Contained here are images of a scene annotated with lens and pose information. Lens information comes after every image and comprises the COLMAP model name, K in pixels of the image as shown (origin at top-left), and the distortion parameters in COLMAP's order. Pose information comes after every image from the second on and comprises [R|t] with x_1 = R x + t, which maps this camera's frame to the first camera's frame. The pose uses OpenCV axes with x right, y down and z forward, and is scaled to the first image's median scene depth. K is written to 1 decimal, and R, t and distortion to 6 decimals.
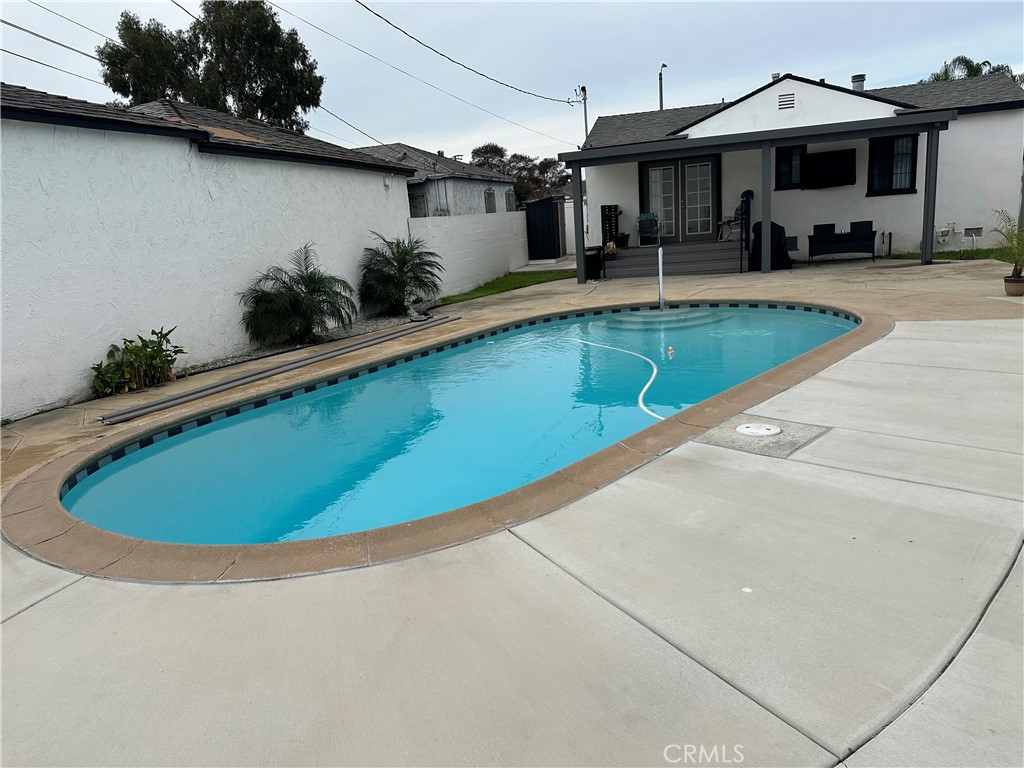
lens RADIAL K [[730.1, 0, 515.6], [0, 730.1, 397.9], [0, 0, 1]] dist [0.102765, -0.139872]
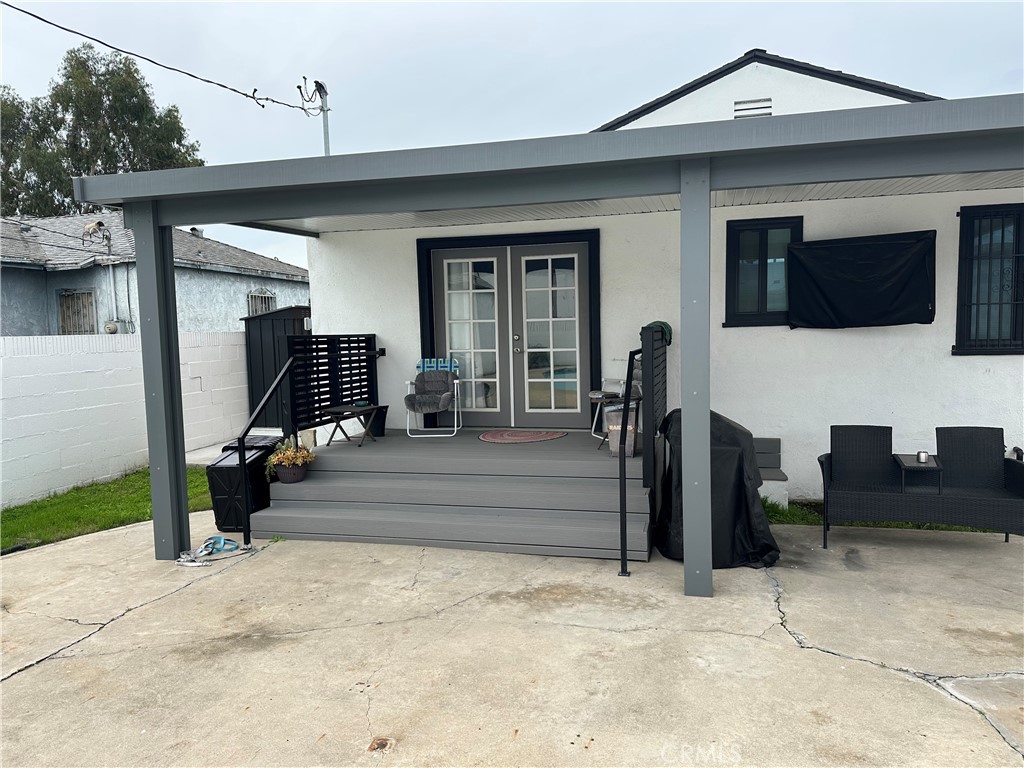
lens RADIAL K [[730.7, 0, 512.0], [0, 730.7, 384.0], [0, 0, 1]] dist [0.100190, -0.140496]
pose [[0.997978, 0.055021, 0.031814, 0.275139], [-0.048798, 0.984044, -0.171102, -0.215989], [-0.040721, 0.169204, 0.984740, 0.760033]]
